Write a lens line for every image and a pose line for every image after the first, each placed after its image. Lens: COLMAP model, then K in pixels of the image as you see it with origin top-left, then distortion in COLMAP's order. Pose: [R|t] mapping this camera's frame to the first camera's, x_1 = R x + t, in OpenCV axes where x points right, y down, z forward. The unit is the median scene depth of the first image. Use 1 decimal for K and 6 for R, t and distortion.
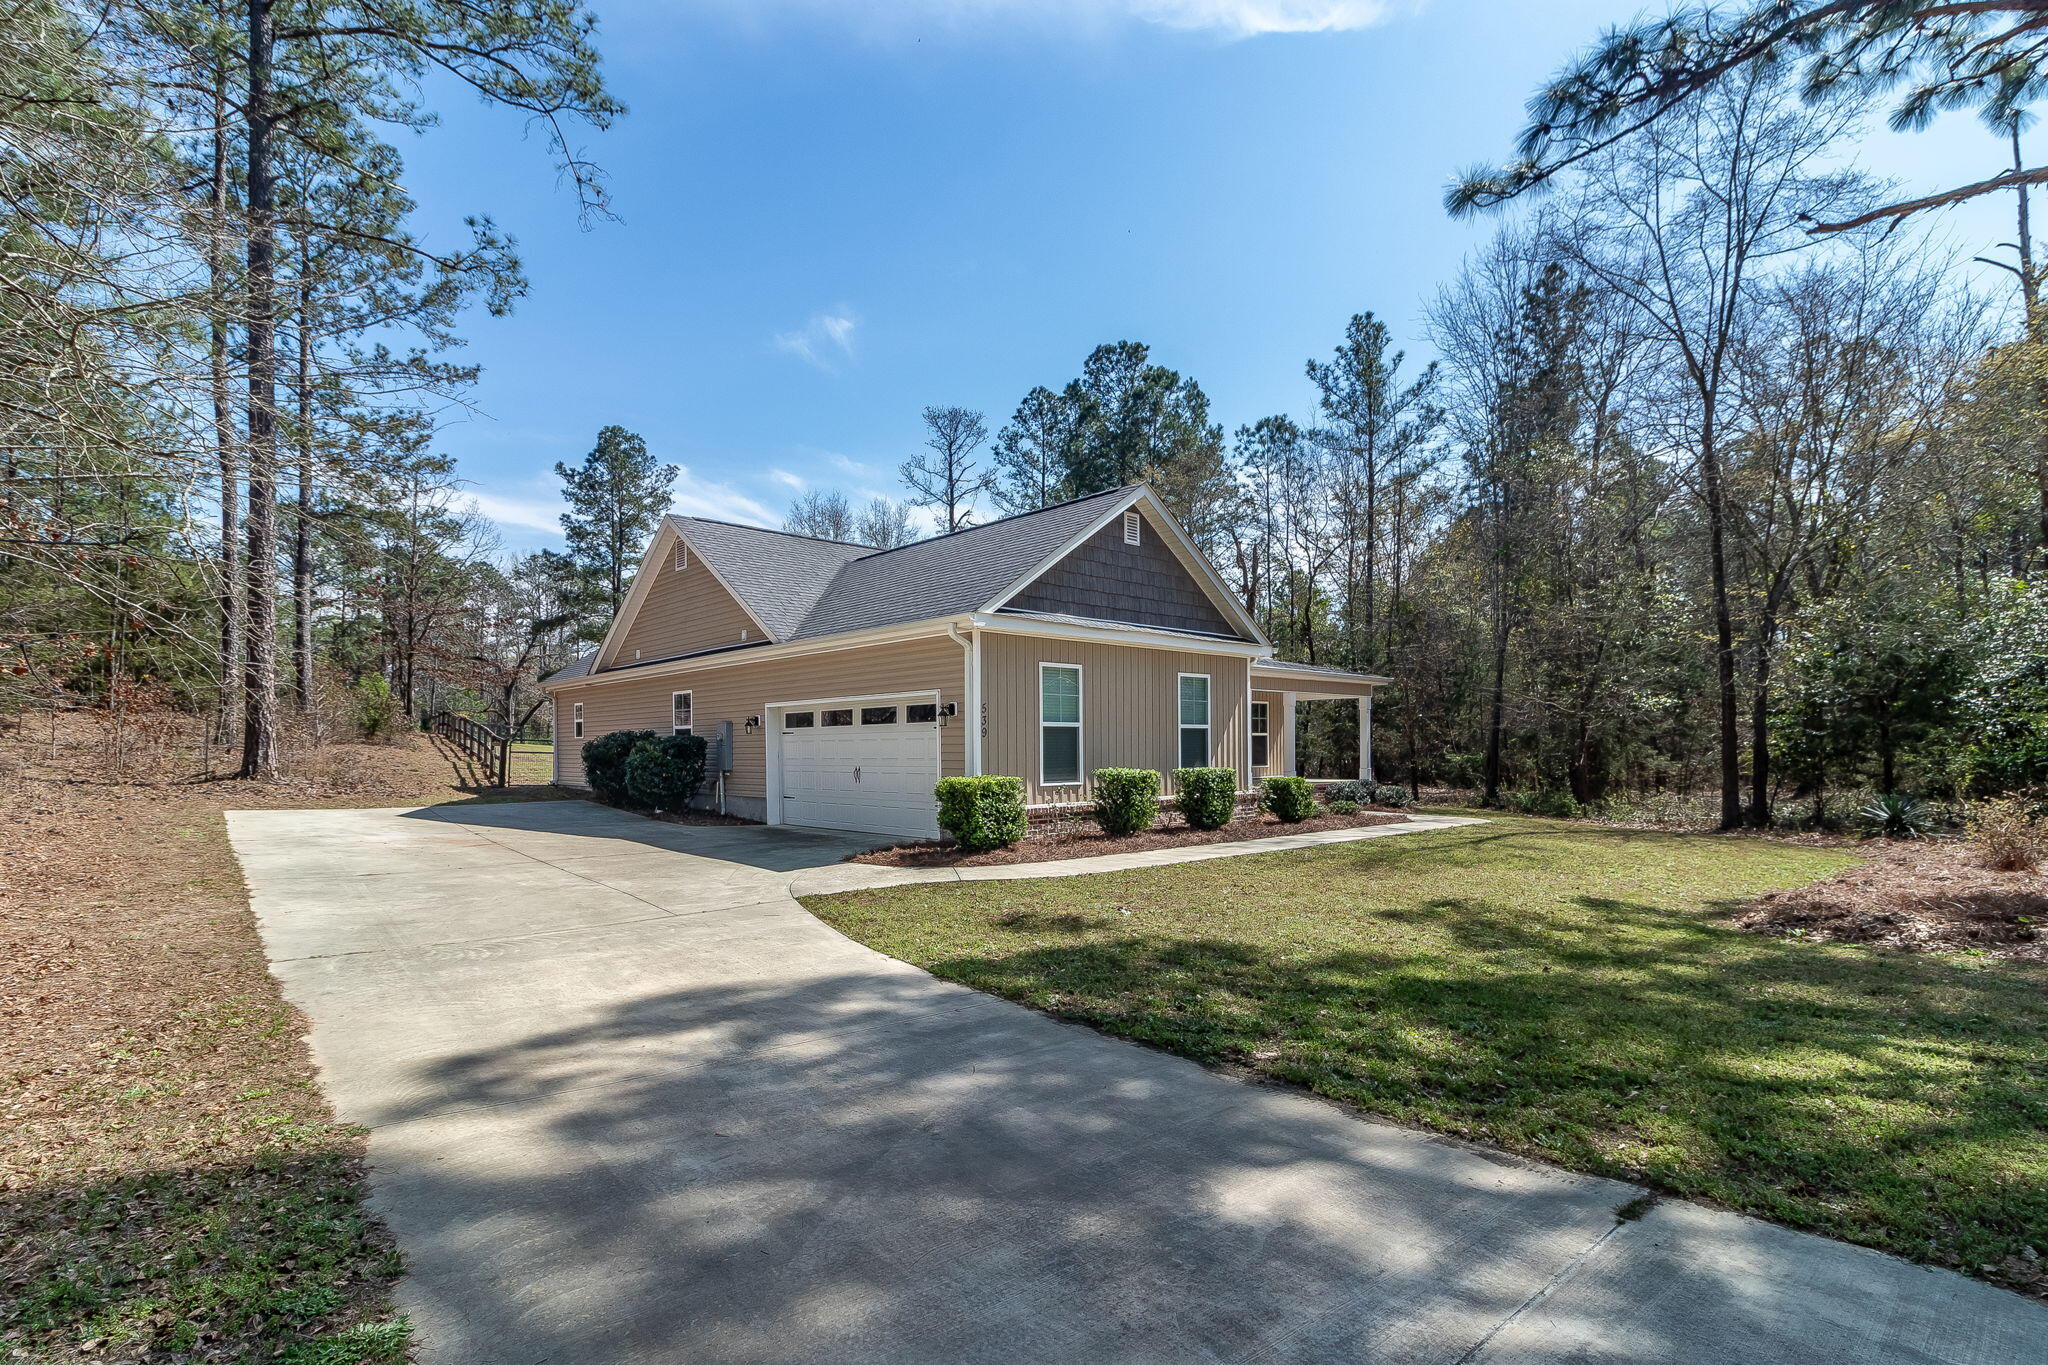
lens RADIAL K [[941.0, 0, 1000.2], [0, 941.0, 758.4], [0, 0, 1]] dist [0.001198, -0.000062]
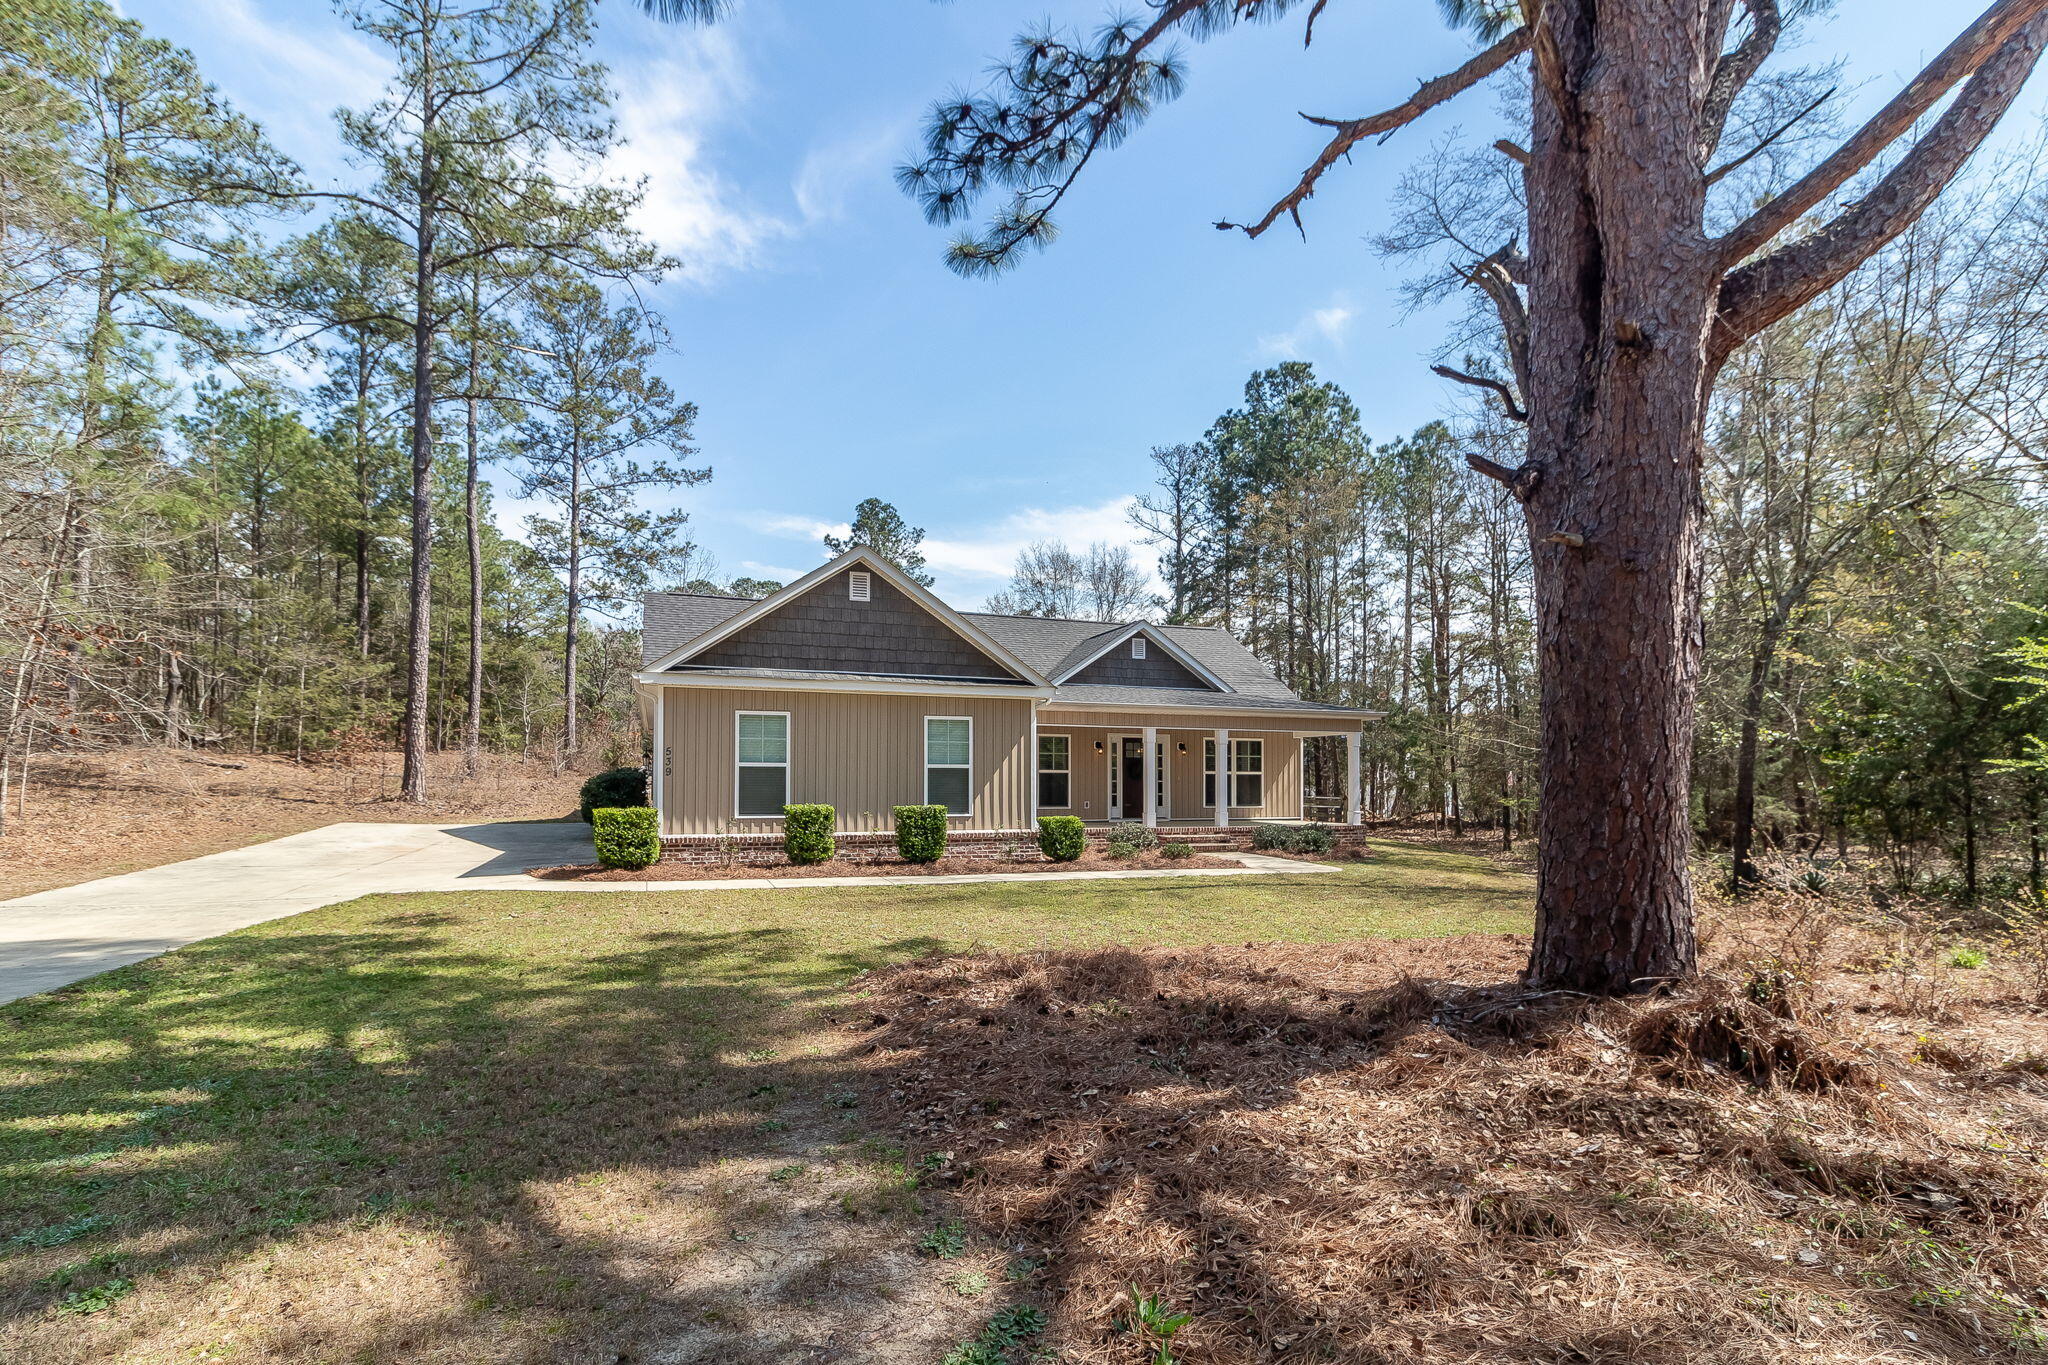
lens RADIAL K [[958.7, 0, 1022.1], [0, 958.7, 755.6], [0, 0, 1]] dist [0.000784, 0.000038]
pose [[0.932347, -0.004888, -0.361533, 0.377920], [-0.010420, 0.999130, -0.040380, -0.001906], [0.361416, 0.041416, 0.931485, 0.018360]]
